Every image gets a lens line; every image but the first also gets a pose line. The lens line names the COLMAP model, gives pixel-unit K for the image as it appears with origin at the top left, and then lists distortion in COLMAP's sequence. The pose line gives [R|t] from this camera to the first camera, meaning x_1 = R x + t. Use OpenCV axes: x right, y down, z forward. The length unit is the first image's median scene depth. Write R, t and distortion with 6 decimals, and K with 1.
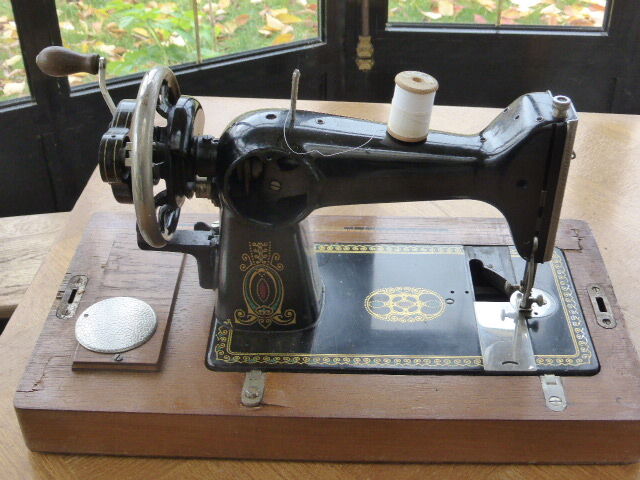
lens RADIAL K [[911.2, 0, 330.2], [0, 911.2, 244.4], [0, 0, 1]] dist [-0.100821, 0.141971]
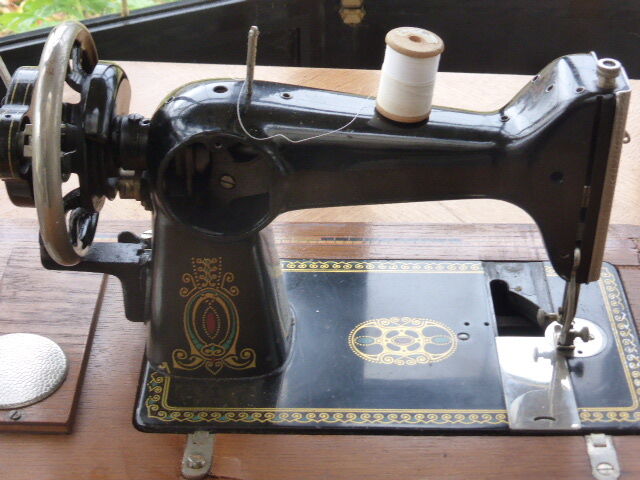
lens RADIAL K [[1258.8, 0, 320.0], [0, 1258.8, 240.0], [0, 0, 1]] dist [0.124557, -1.871823]
pose [[0.999946, -0.006046, 0.008412, 0.006768], [0.006204, 0.999803, -0.018851, 0.002944], [-0.008296, 0.018902, 0.999787, -0.030461]]
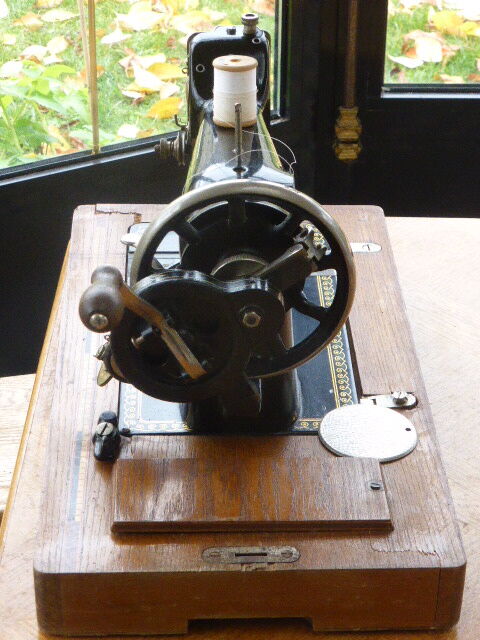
lens RADIAL K [[1712.6, 0, 240.0], [0, 1712.6, 320.0], [0, 0, 1]] dist [0.028010, -0.033430]
pose [[0.998137, -0.019965, 0.057652, -0.270275], [0.024955, 0.995881, -0.087173, 0.055566], [-0.055674, 0.088450, 0.994524, -0.442981]]
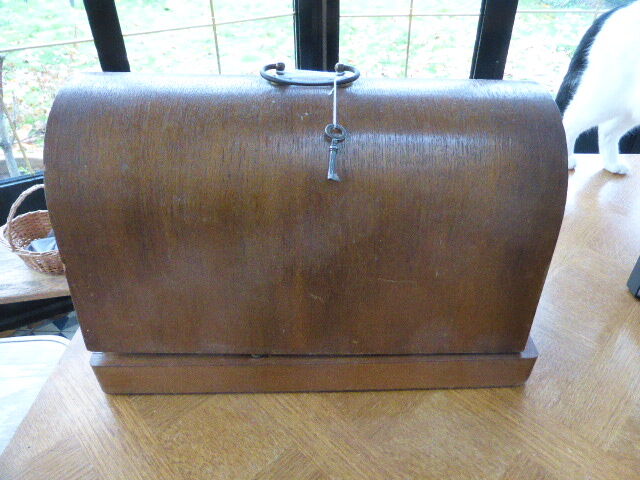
lens RADIAL K [[491.0, 0, 320.0], [0, 491.0, 240.0], [0, 0, 1]] dist [-0.007353, 0.000640]
pose [[0.999217, -0.031283, 0.024232, -0.000975], [0.031036, 0.999463, 0.010507, -0.012765], [-0.024547, -0.009747, 0.999651, 0.202913]]
